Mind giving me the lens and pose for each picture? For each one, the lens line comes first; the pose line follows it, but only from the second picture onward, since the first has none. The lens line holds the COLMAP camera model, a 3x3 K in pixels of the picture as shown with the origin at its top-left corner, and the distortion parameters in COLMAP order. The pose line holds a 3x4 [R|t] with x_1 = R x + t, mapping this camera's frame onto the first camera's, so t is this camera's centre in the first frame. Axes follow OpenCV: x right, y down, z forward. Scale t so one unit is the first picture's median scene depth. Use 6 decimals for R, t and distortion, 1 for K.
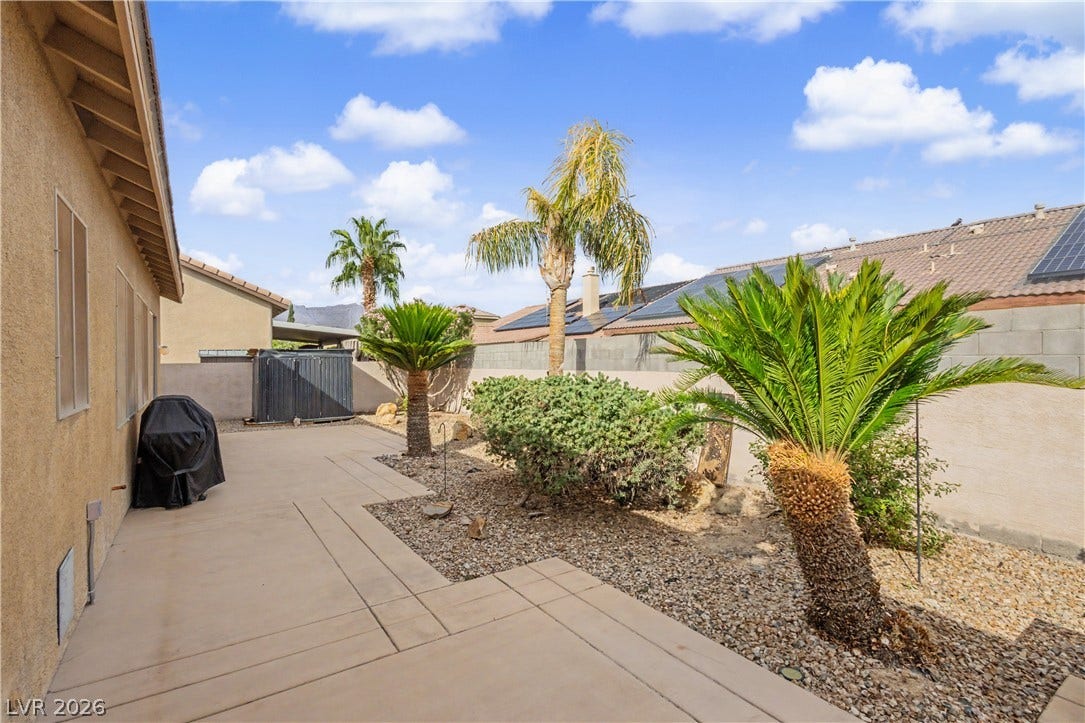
lens RADIAL K [[498.1, 0, 539.3], [0, 498.1, 359.5], [0, 0, 1]] dist [0.005379, -0.000518]
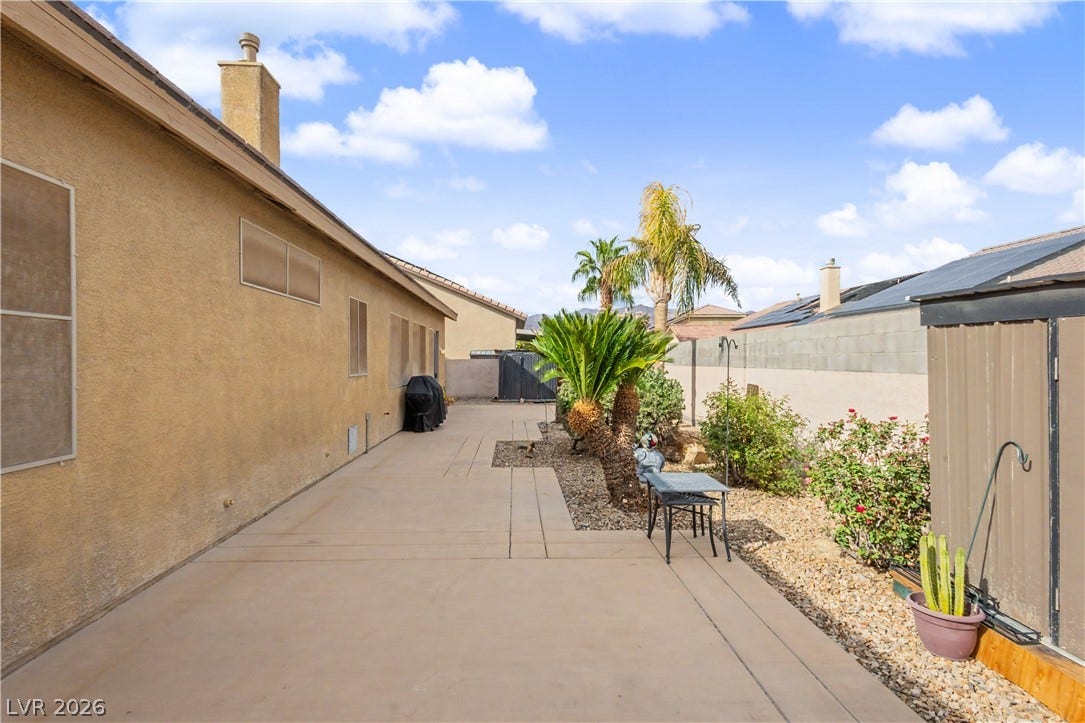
lens RADIAL K [[498.1, 0, 545.6], [0, 498.1, 361.0], [0, 0, 1]] dist [0.005379, -0.000518]
pose [[0.854639, 0.006987, -0.519175, 0.290952], [-0.003447, 0.999964, 0.007783, 0.000144], [0.519210, -0.004862, 0.854633, -0.168091]]
